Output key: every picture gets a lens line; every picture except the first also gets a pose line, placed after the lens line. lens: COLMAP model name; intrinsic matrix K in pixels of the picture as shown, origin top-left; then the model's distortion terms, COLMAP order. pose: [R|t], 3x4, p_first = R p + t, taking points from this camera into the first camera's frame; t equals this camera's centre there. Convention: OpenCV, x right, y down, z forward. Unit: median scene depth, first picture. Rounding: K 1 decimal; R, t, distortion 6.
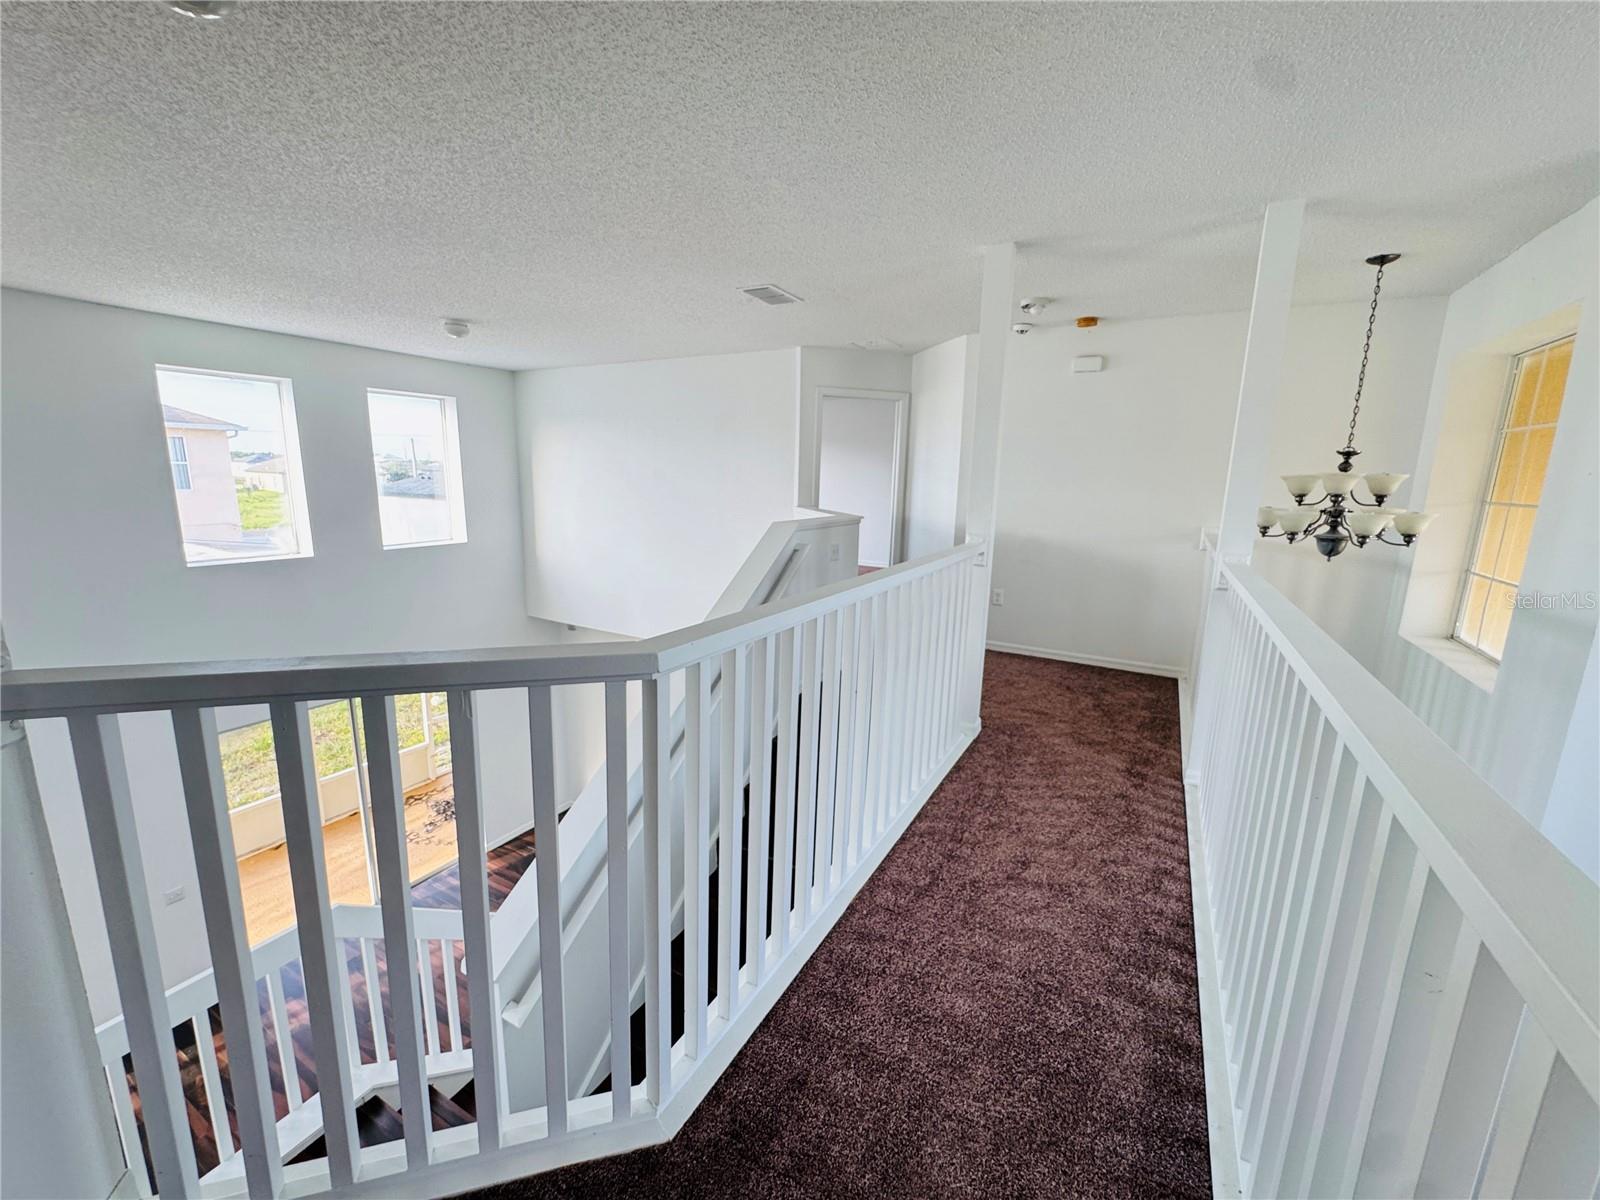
lens RADIAL K [[643.1, 0, 800.0], [0, 643.1, 600.0], [0, 0, 1]] dist [-0.002462, 0.000422]
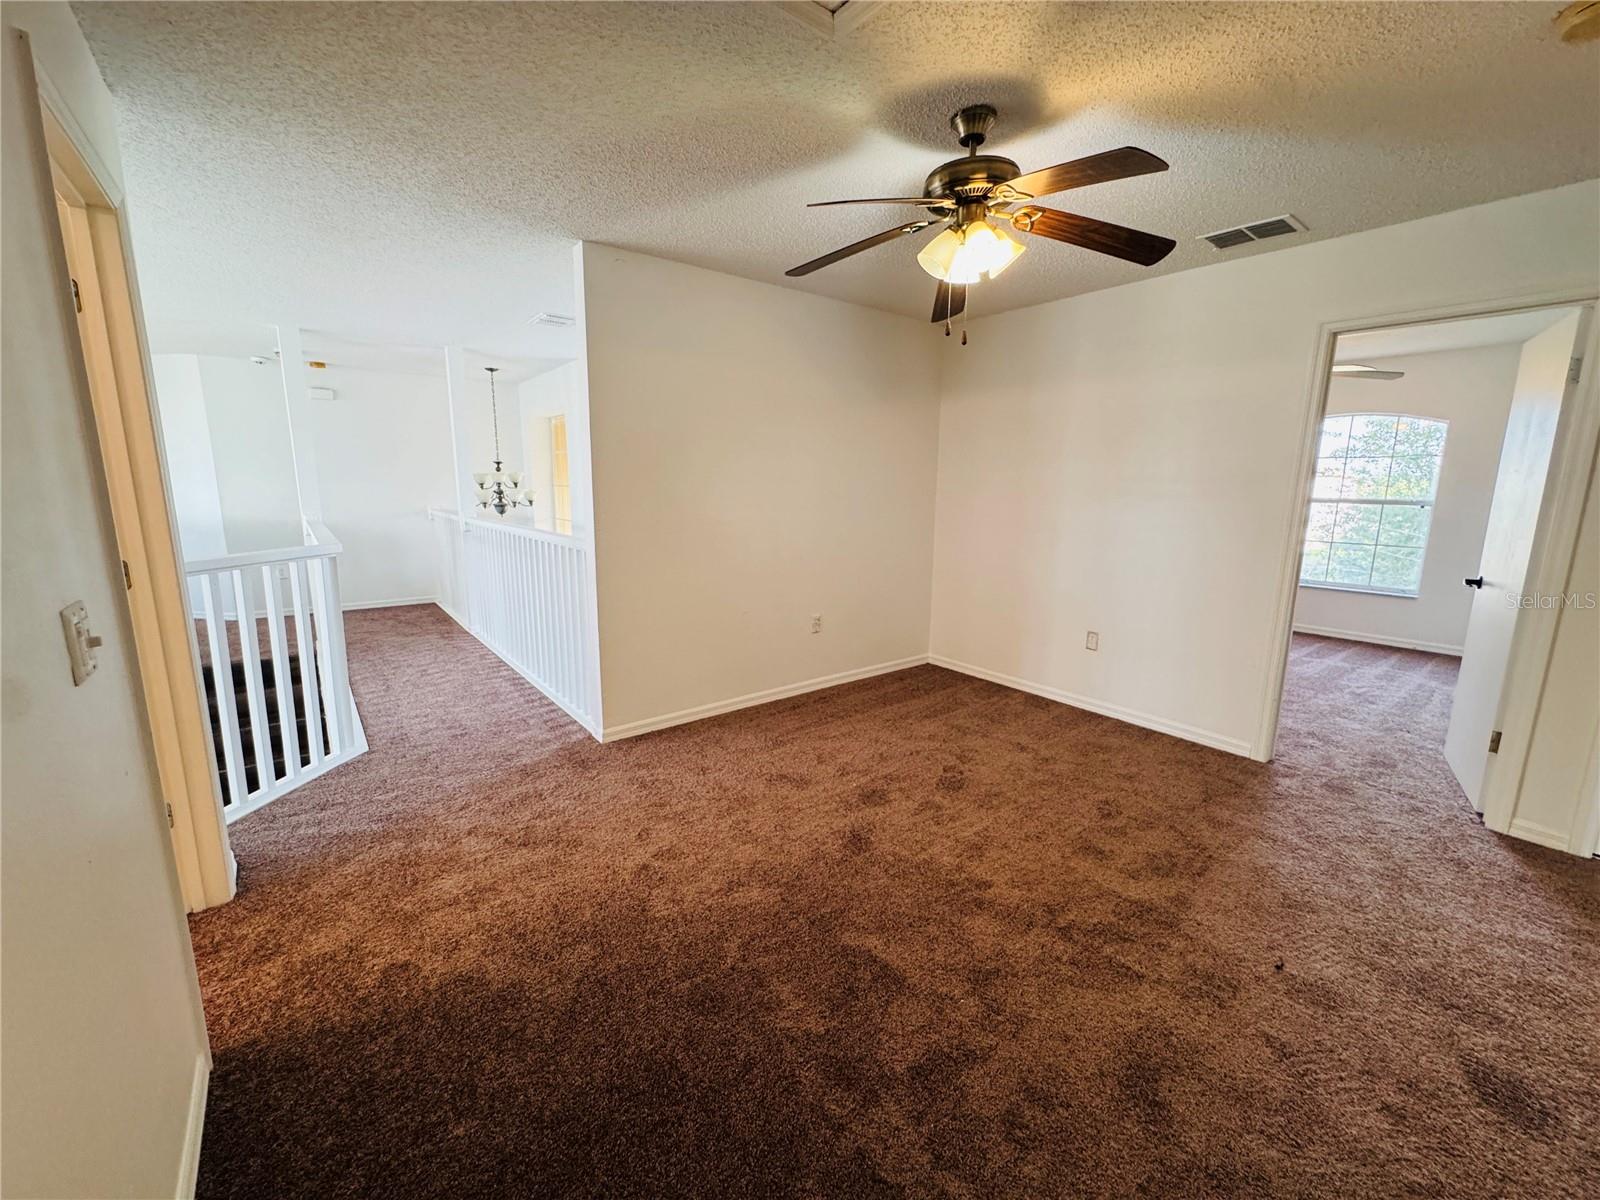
lens RADIAL K [[643.1, 0, 800.0], [0, 643.1, 600.0], [0, 0, 1]] dist [-0.002462, 0.000422]
pose [[0.385466, -0.183862, 0.904218, -0.694210], [0.177008, 0.976481, 0.123098, 0.114111], [-0.905585, 0.112604, 0.408945, -0.643718]]
